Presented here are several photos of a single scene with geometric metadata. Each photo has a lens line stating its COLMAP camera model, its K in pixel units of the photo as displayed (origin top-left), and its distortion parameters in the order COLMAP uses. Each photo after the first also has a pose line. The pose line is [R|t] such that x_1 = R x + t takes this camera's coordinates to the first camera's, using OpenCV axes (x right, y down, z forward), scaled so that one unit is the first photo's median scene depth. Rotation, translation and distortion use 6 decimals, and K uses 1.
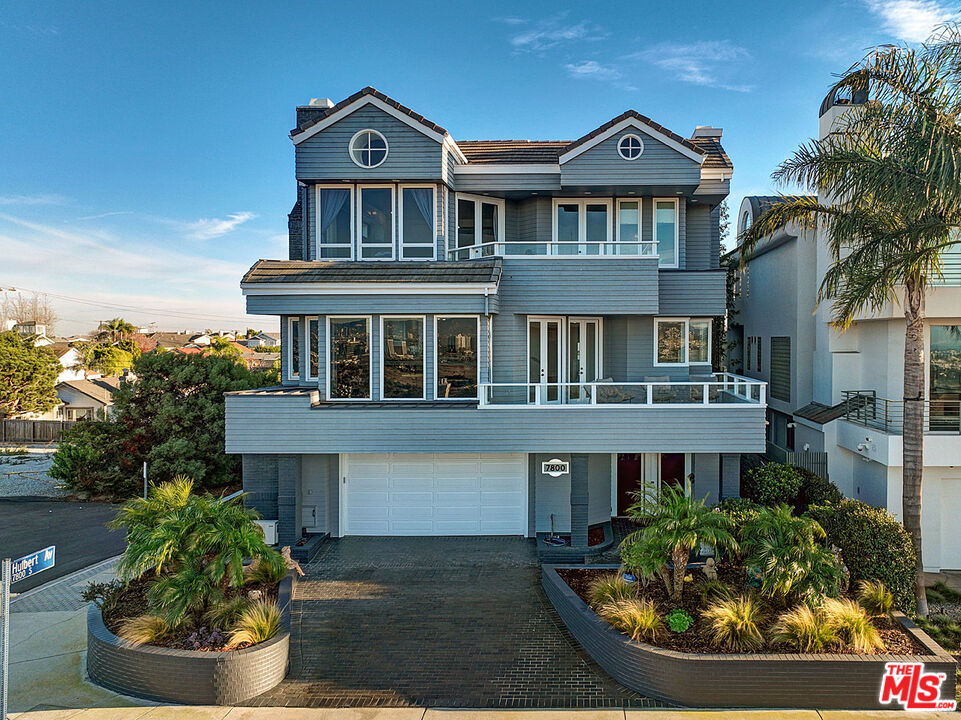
lens RADIAL K [[666.5, 0, 480.5], [0, 666.5, 360.0], [0, 0, 1]] dist [-0.002852, -0.000819]
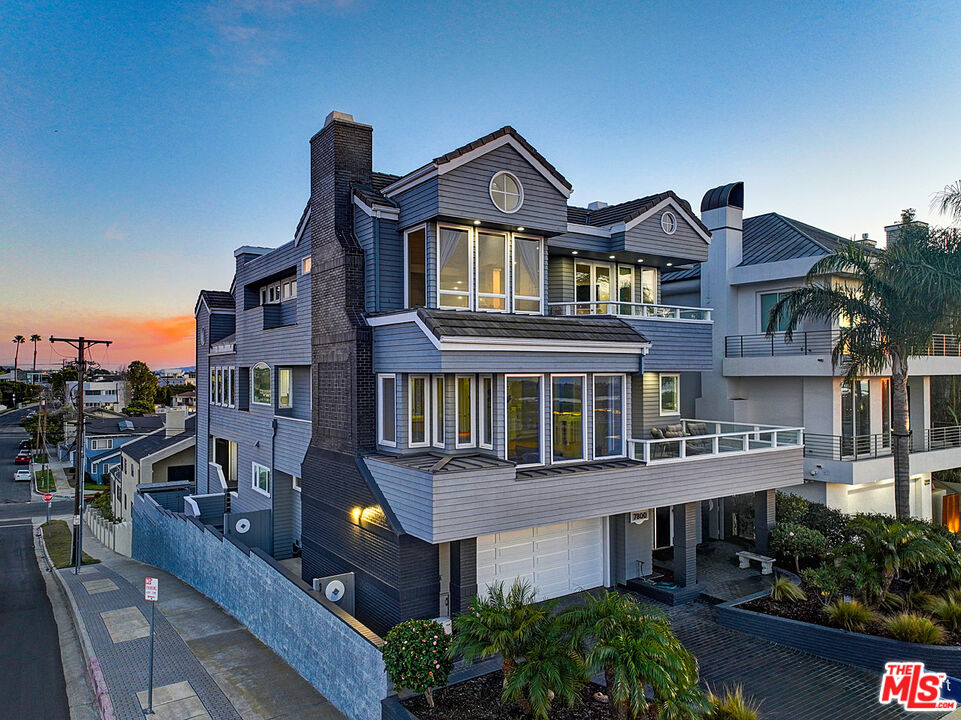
lens RADIAL K [[674.8, 0, 479.7], [0, 674.8, 375.4], [0, 0, 1]] dist [0.001553, 0.000635]
pose [[0.828950, 0.000098, 0.559323, -0.702224], [0.019438, 0.999391, -0.028983, -0.035771], [-0.558985, 0.034898, 0.828443, 0.246936]]
